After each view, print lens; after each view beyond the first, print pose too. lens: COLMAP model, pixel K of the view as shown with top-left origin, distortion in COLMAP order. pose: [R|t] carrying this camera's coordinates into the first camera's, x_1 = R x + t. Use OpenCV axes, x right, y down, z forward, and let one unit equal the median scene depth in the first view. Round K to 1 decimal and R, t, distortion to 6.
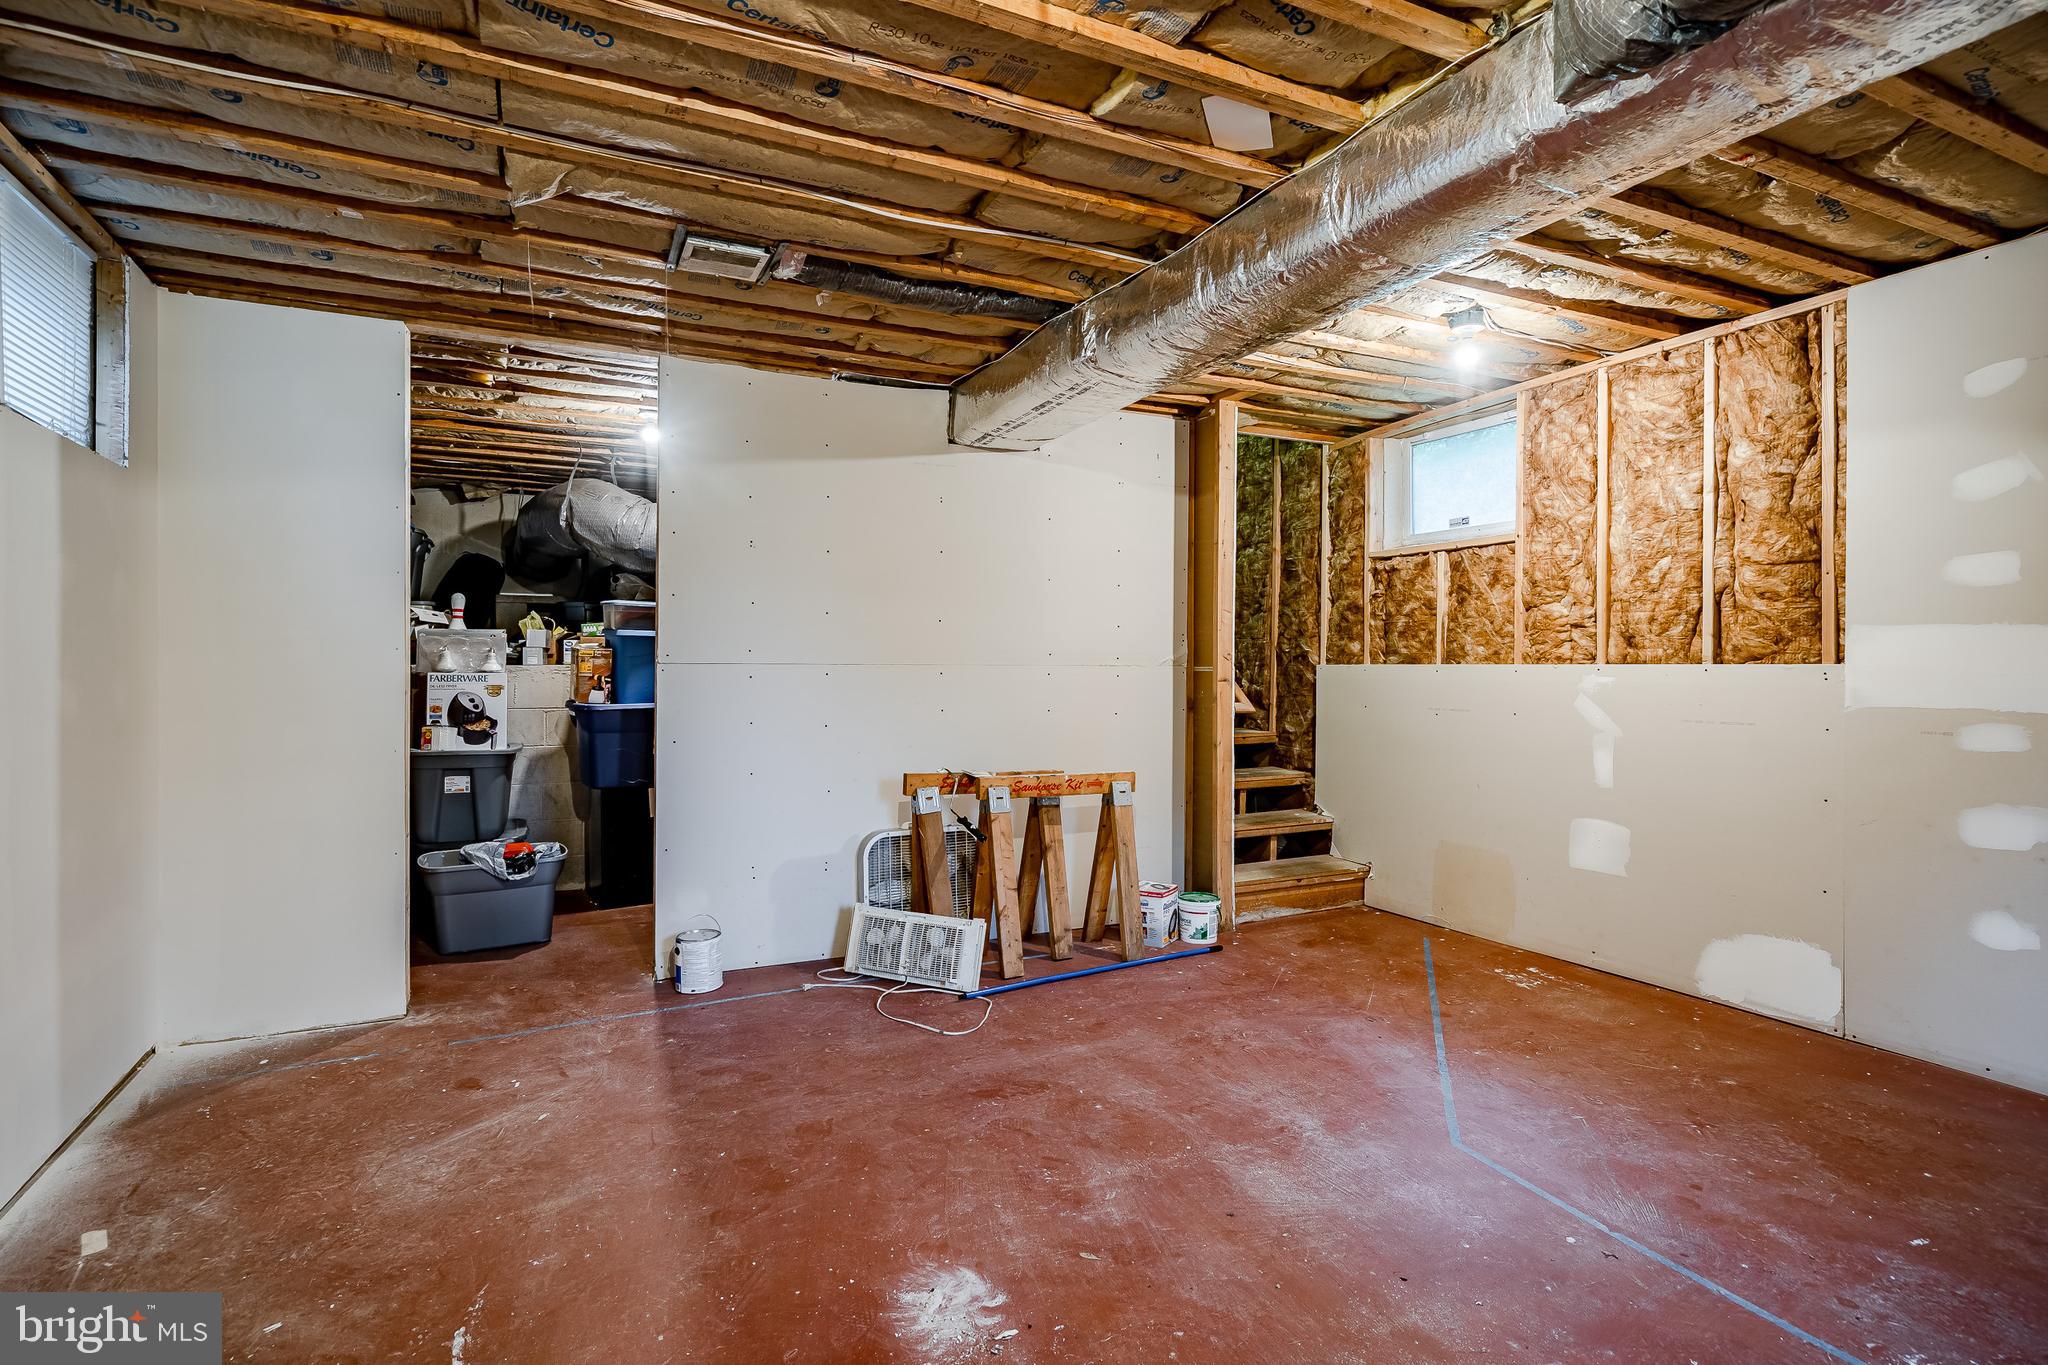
lens RADIAL K [[1020.1, 0, 1023.9], [0, 1020.1, 668.4], [0, 0, 1]] dist [-0.002241, -0.000176]
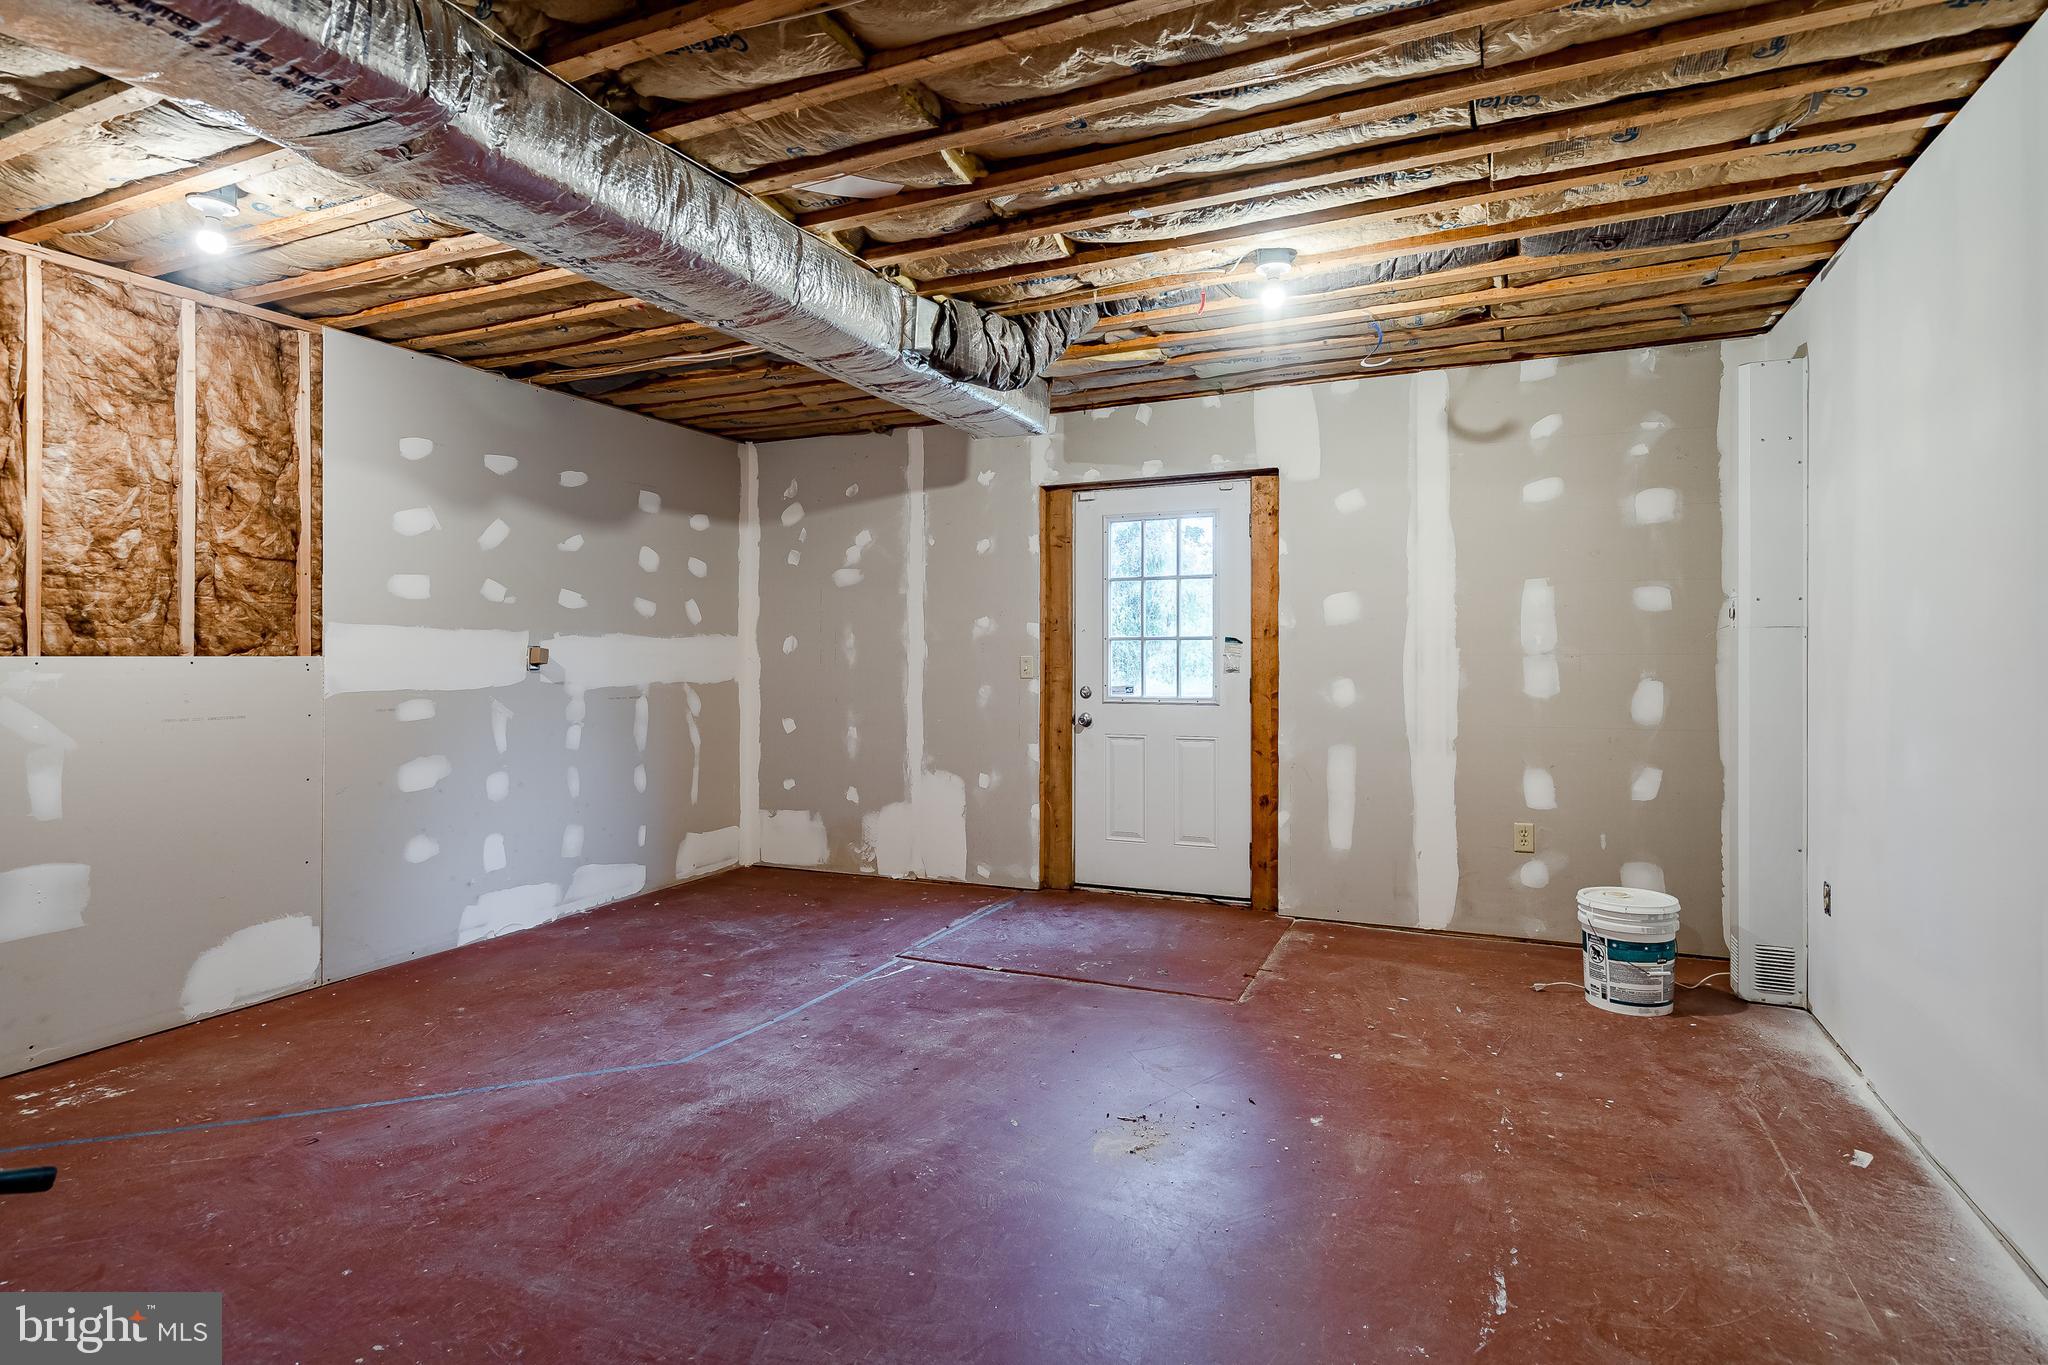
lens RADIAL K [[1028.1, 0, 1029.3], [0, 1028.1, 674.3], [0, 0, 1]] dist [0.002449, 0.000875]
pose [[-0.636769, -0.011110, 0.770974, -0.559071], [0.004985, 0.999816, 0.018525, -0.001410], [-0.771038, 0.015639, -0.636597, 1.079776]]
